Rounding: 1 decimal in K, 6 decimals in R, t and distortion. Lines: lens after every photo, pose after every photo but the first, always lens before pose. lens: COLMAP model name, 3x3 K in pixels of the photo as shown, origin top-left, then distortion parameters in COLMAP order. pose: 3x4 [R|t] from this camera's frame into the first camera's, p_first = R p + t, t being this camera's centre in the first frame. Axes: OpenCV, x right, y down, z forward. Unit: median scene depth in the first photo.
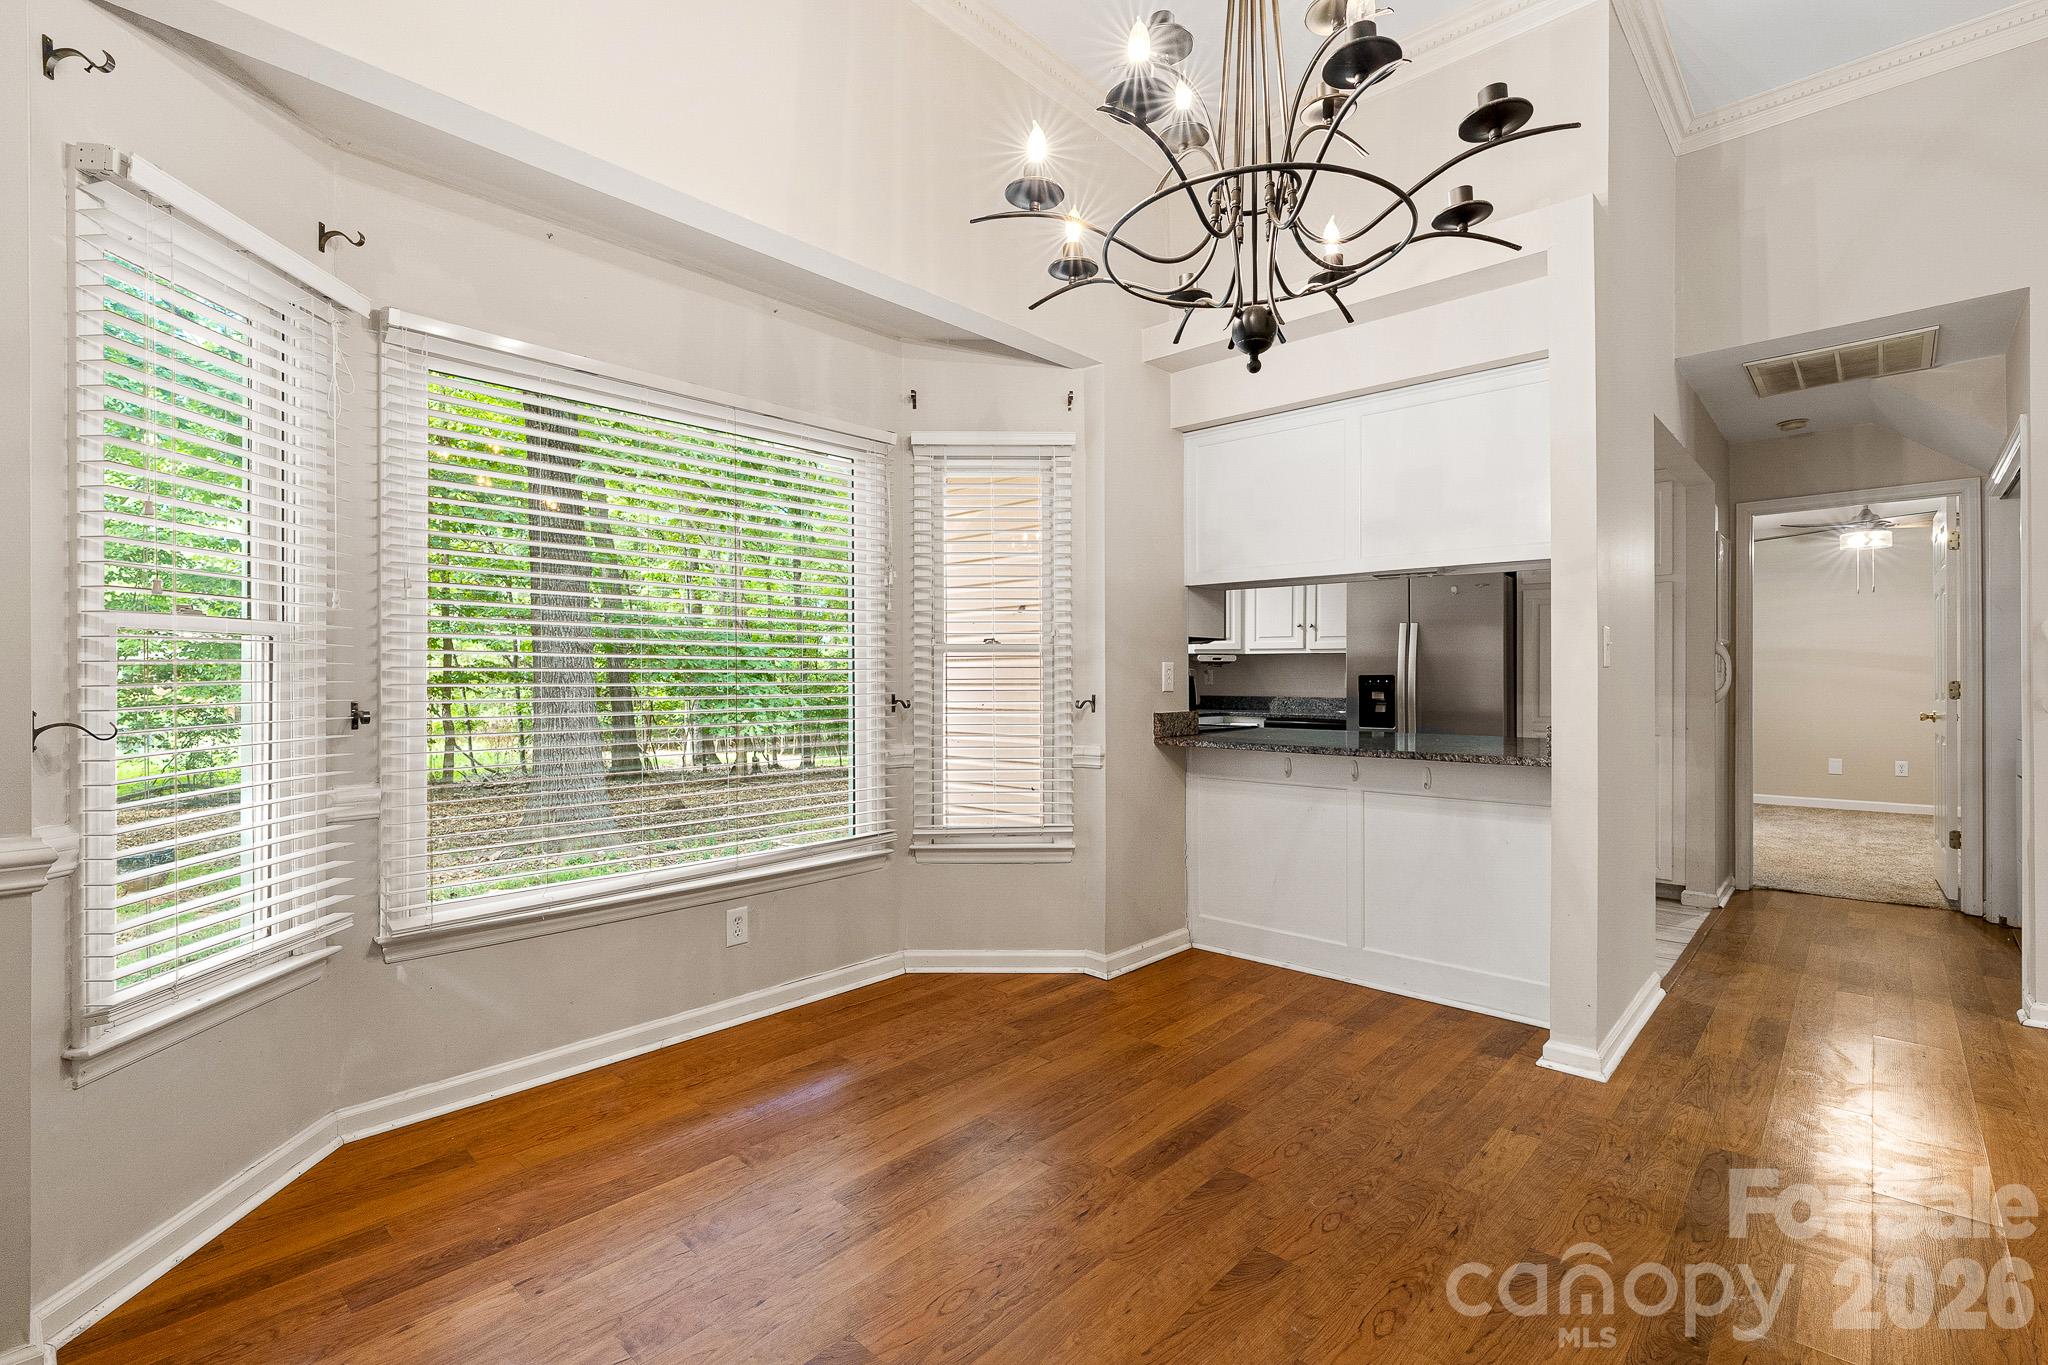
lens RADIAL K [[926.4, 0, 1026.4], [0, 926.4, 685.9], [0, 0, 1]] dist [-0.006168, 0.002976]
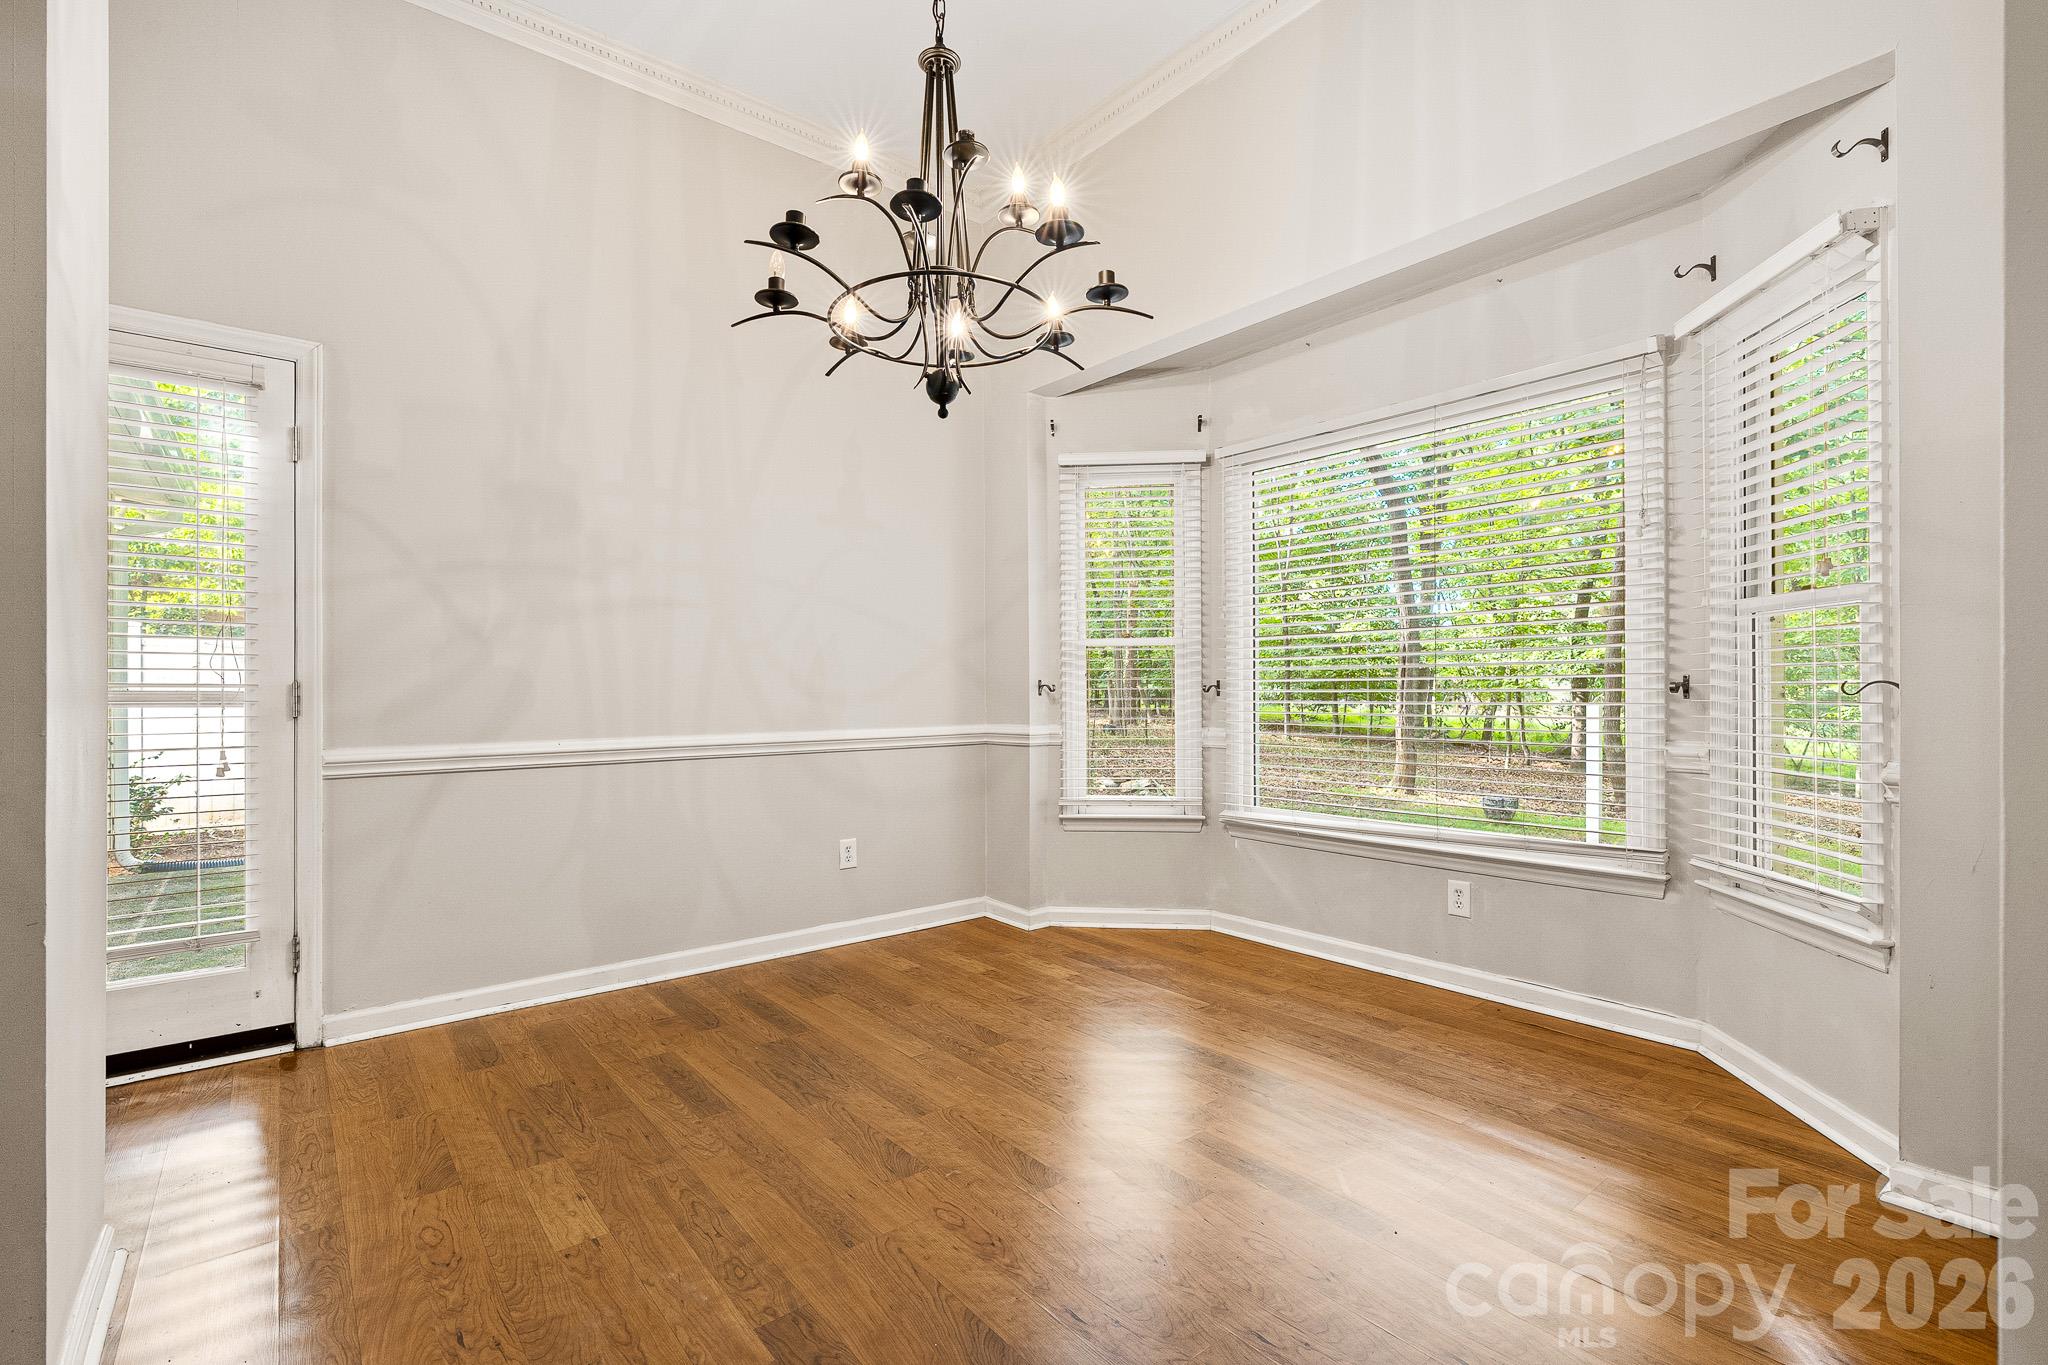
lens RADIAL K [[926.4, 0, 1020.6], [0, 926.4, 691.0], [0, 0, 1]] dist [-0.006168, 0.002976]
pose [[-0.148240, 0.003381, -0.988946, 0.676024], [-0.001980, 0.999991, 0.003715, 0.020580], [0.988949, 0.002509, -0.148232, 0.571106]]
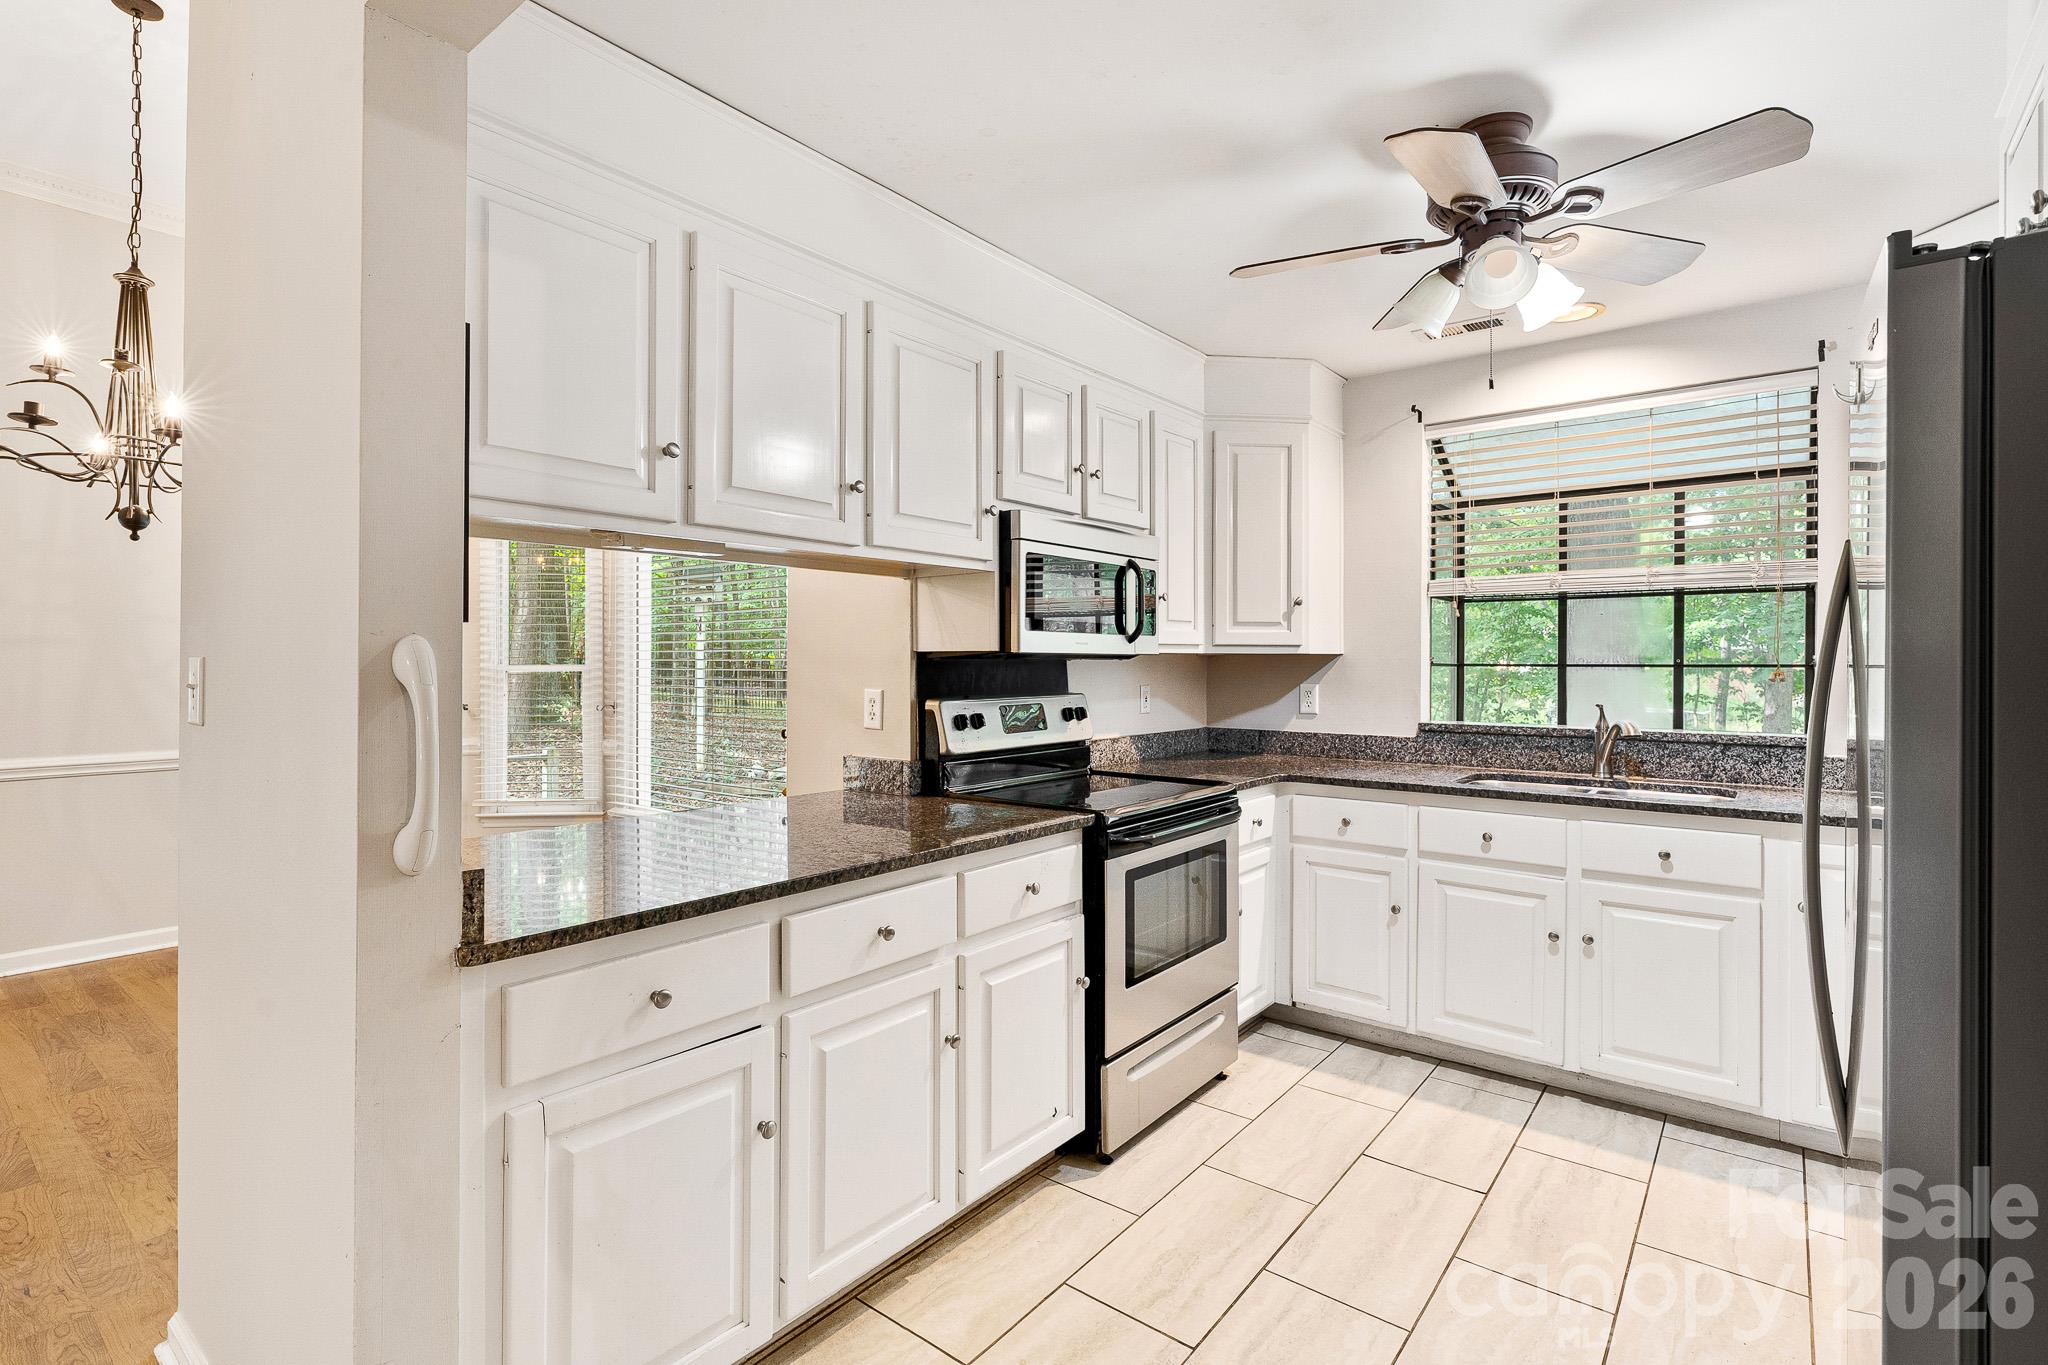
lens RADIAL K [[958.1, 0, 1030.9], [0, 958.1, 668.2], [0, 0, 1]] dist [-0.003664, 0.000585]
pose [[0.072576, 0.006968, -0.997339, 0.985538], [-0.010516, 0.999925, 0.006221, -0.051432], [0.997307, 0.010037, 0.072643, 1.145722]]
